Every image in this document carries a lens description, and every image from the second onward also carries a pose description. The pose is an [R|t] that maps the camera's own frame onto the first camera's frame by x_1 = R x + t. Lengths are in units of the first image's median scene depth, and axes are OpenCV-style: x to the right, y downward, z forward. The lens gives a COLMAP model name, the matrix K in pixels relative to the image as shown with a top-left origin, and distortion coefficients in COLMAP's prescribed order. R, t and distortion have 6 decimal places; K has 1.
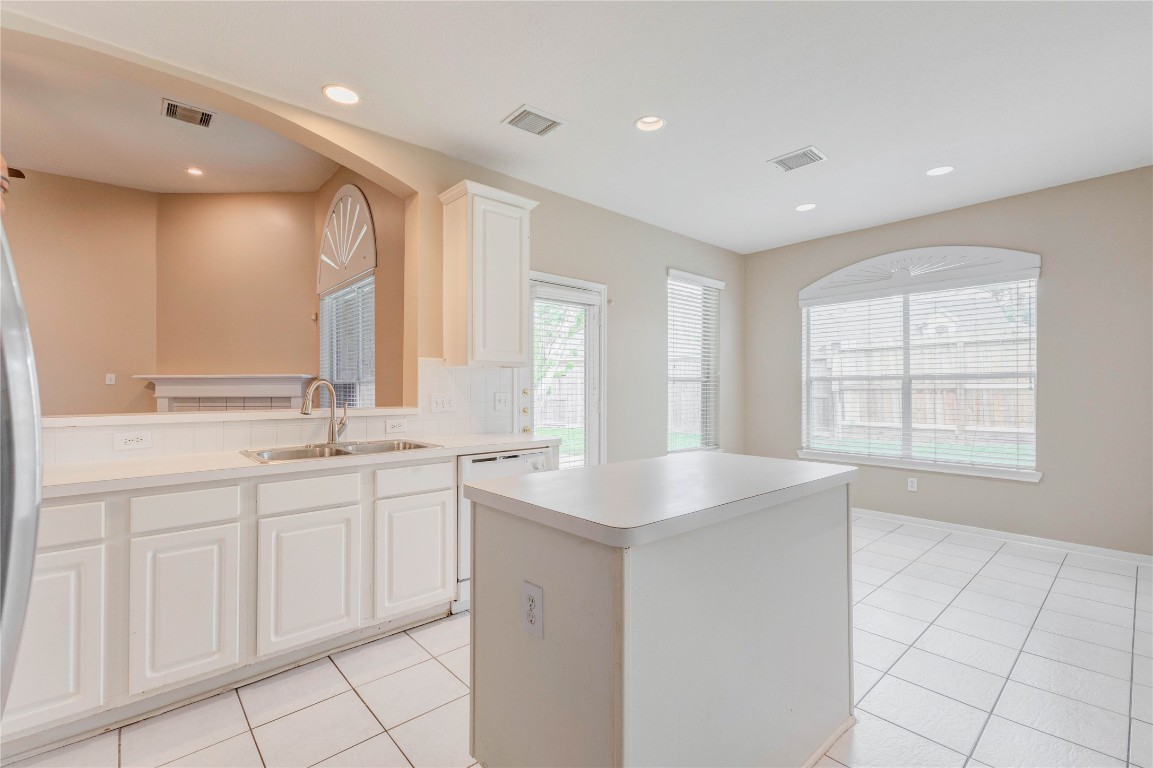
lens RADIAL K [[507.8, 0, 580.9], [0, 507.8, 382.0], [0, 0, 1]] dist [0.011930, -0.001017]
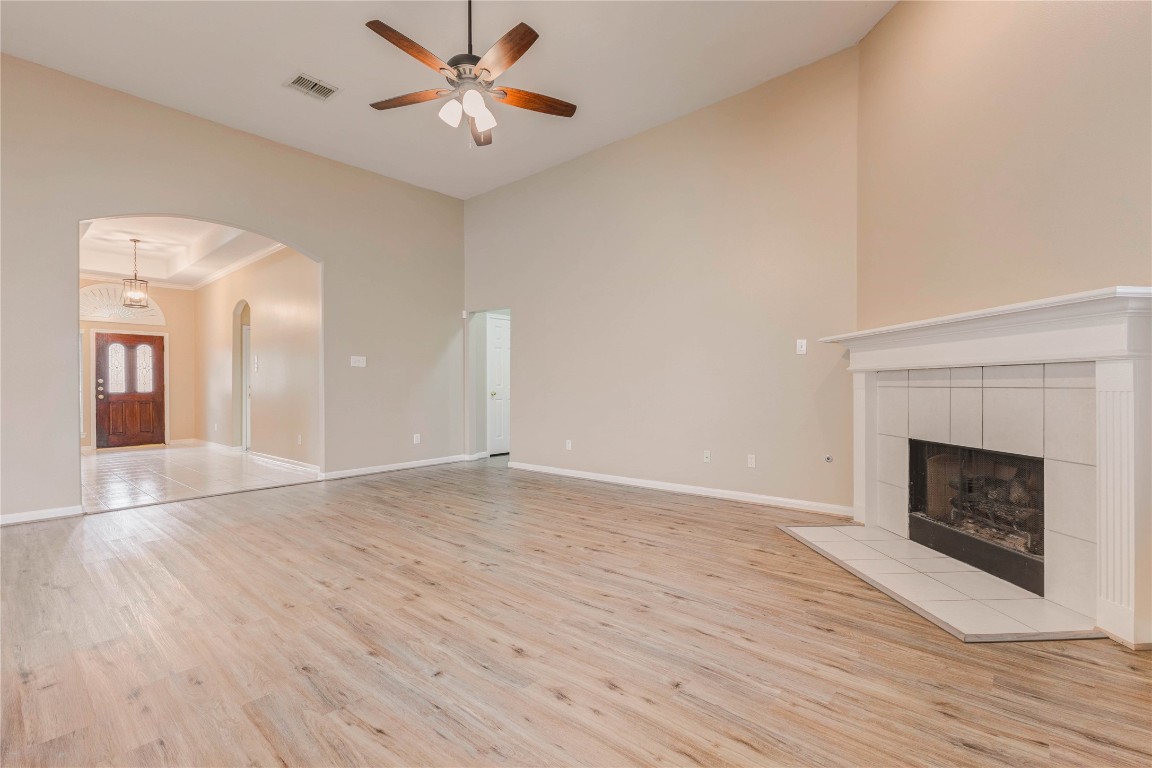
lens RADIAL K [[507.4, 0, 583.6], [0, 507.4, 386.4], [0, 0, 1]] dist [0.011930, -0.001017]
pose [[0.127604, 0.003346, -0.991820, -0.269617], [0.016501, 0.999849, 0.005496, 0.040641], [0.991688, -0.017068, 0.127529, 0.617559]]
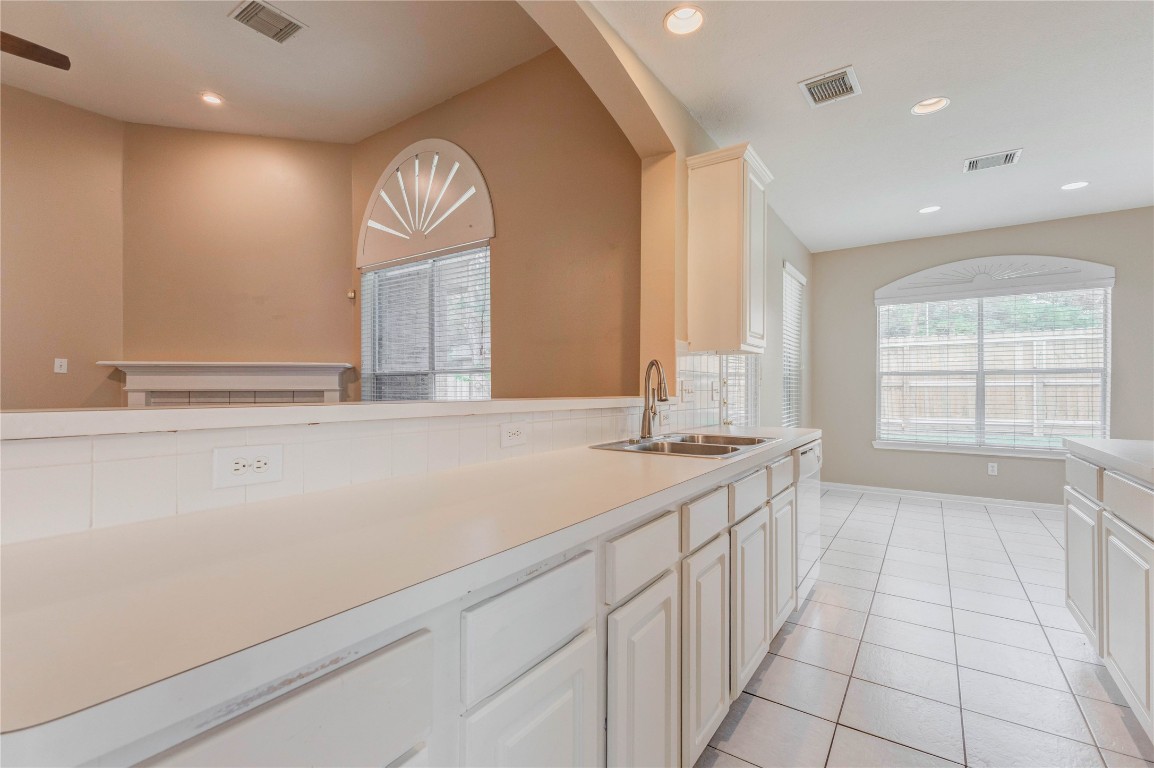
lens RADIAL K [[508.3, 0, 582.0], [0, 508.3, 380.9], [0, 0, 1]] dist [0.011930, -0.001017]
pose [[0.970668, 0.006396, 0.240338, -0.367420], [-0.006081, 0.999979, -0.002055, 0.013354], [-0.240347, 0.000533, 0.970687, 0.102547]]
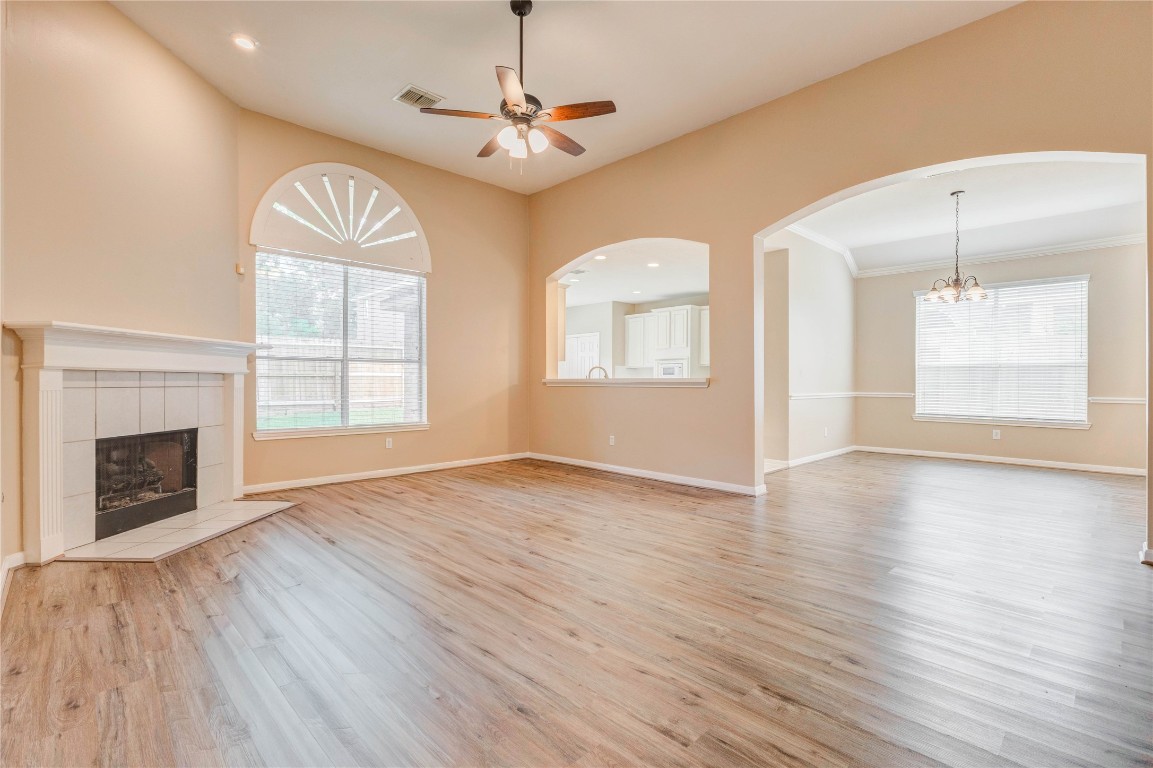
lens RADIAL K [[526.7, 0, 585.2], [0, 526.7, 377.8], [0, 0, 1]] dist [0.000771, -0.000134]
pose [[-0.043188, 0.012635, 0.998987, -1.379981], [-0.017611, 0.999755, -0.013406, 0.037905], [-0.998912, -0.018172, -0.042955, 0.526268]]
